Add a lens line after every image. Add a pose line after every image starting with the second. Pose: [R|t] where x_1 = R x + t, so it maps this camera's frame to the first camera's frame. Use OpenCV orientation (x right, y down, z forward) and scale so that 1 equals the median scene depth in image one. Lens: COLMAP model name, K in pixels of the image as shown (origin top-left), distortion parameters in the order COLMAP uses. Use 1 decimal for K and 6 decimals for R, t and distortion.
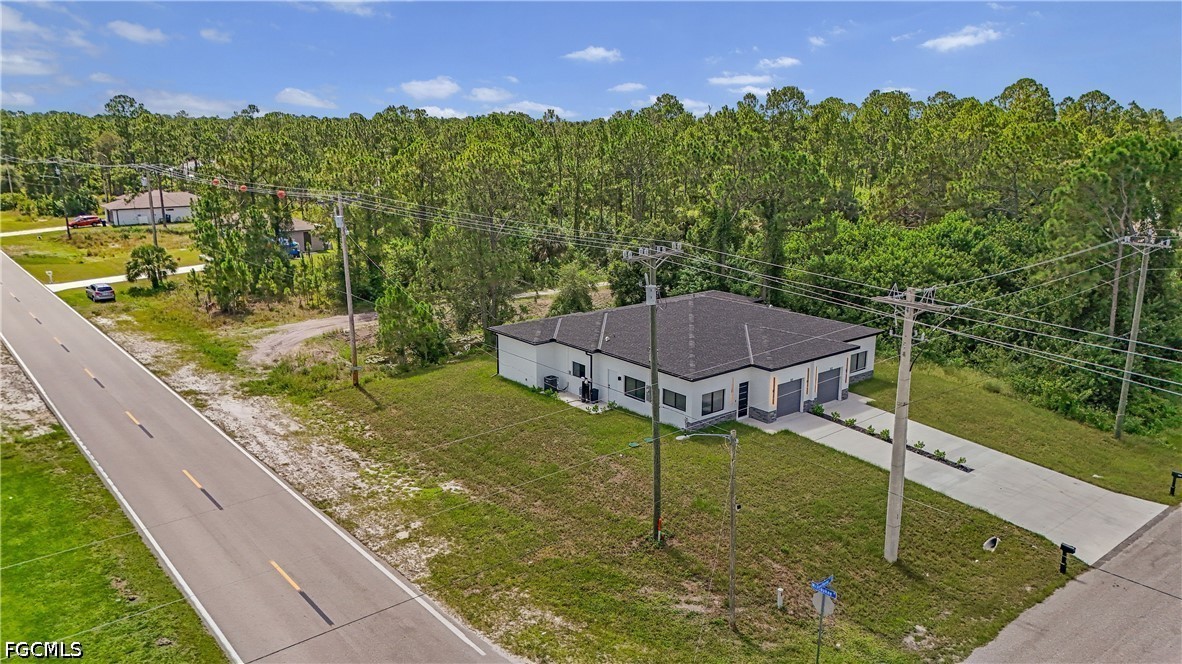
lens RADIAL K [[872.8, 0, 586.1], [0, 872.8, 325.9], [0, 0, 1]] dist [0.085698, -0.093065]
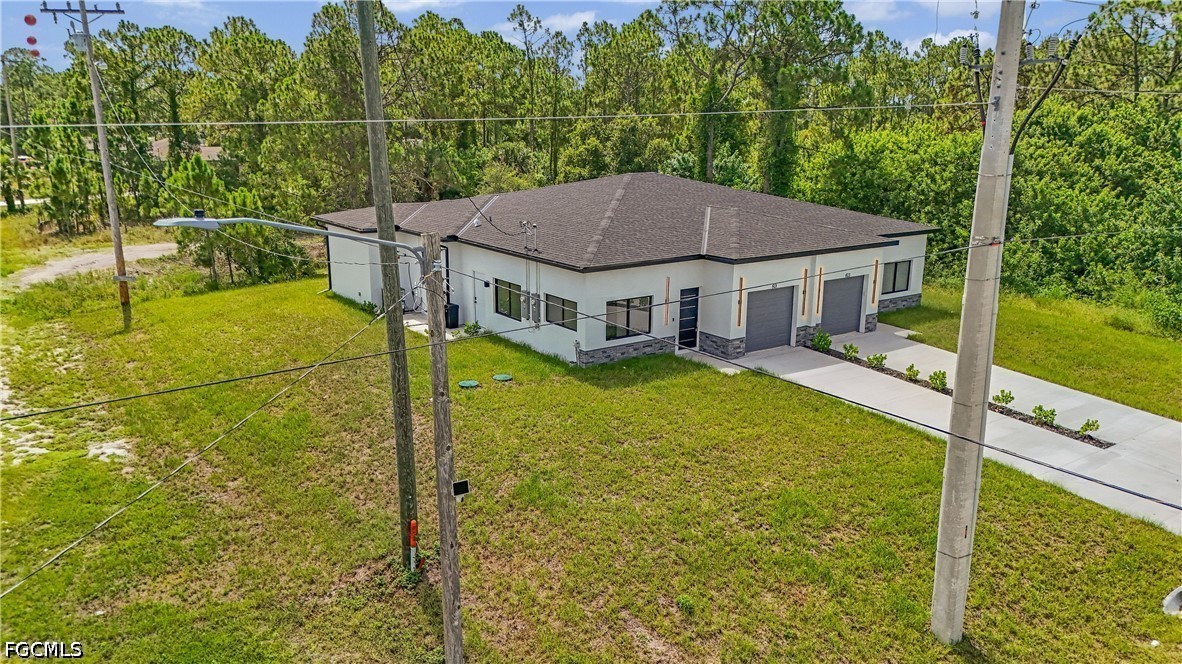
lens RADIAL K [[872.8, 0, 586.1], [0, 872.8, 325.9], [0, 0, 1]] dist [0.085698, -0.093065]
pose [[0.998336, 0.021531, -0.053488, 0.143877], [-0.021552, 0.999768, 0.000194, 0.090749], [0.053480, 0.000959, 0.998568, 0.423987]]
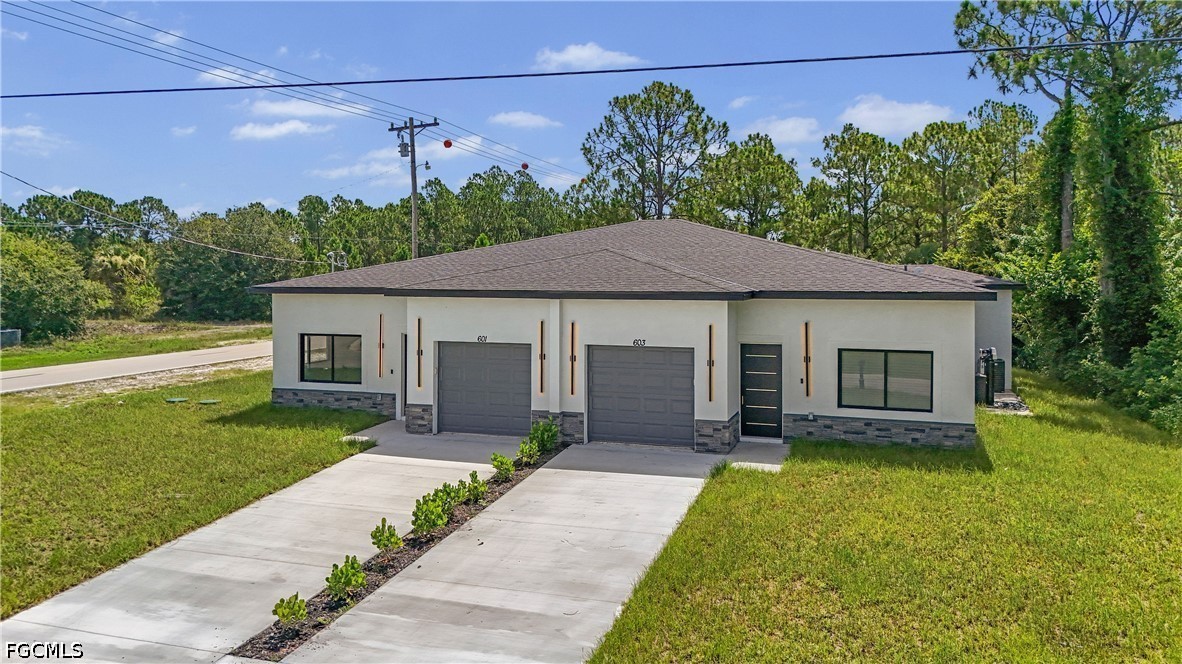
lens RADIAL K [[872.8, 0, 586.1], [0, 872.8, 325.9], [0, 0, 1]] dist [0.085698, -0.093065]
pose [[0.533148, 0.049414, -0.844578, 0.595348], [-0.191678, 0.979389, -0.063697, 0.072025], [0.824023, 0.195847, 0.531630, 0.835672]]
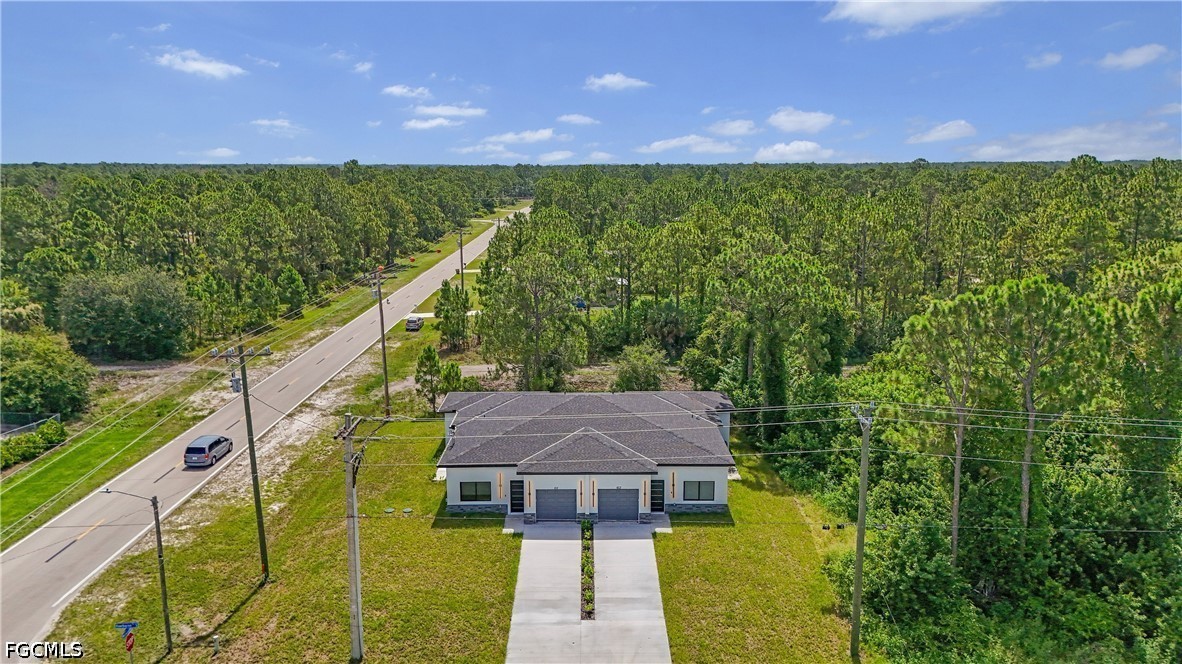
lens RADIAL K [[872.8, 0, 586.1], [0, 872.8, 325.9], [0, 0, 1]] dist [0.085698, -0.093065]
pose [[0.774058, 0.110861, -0.623333, 0.887384], [-0.138194, 0.990395, 0.004534, -0.137603], [0.617848, 0.082631, 0.781943, 0.204934]]
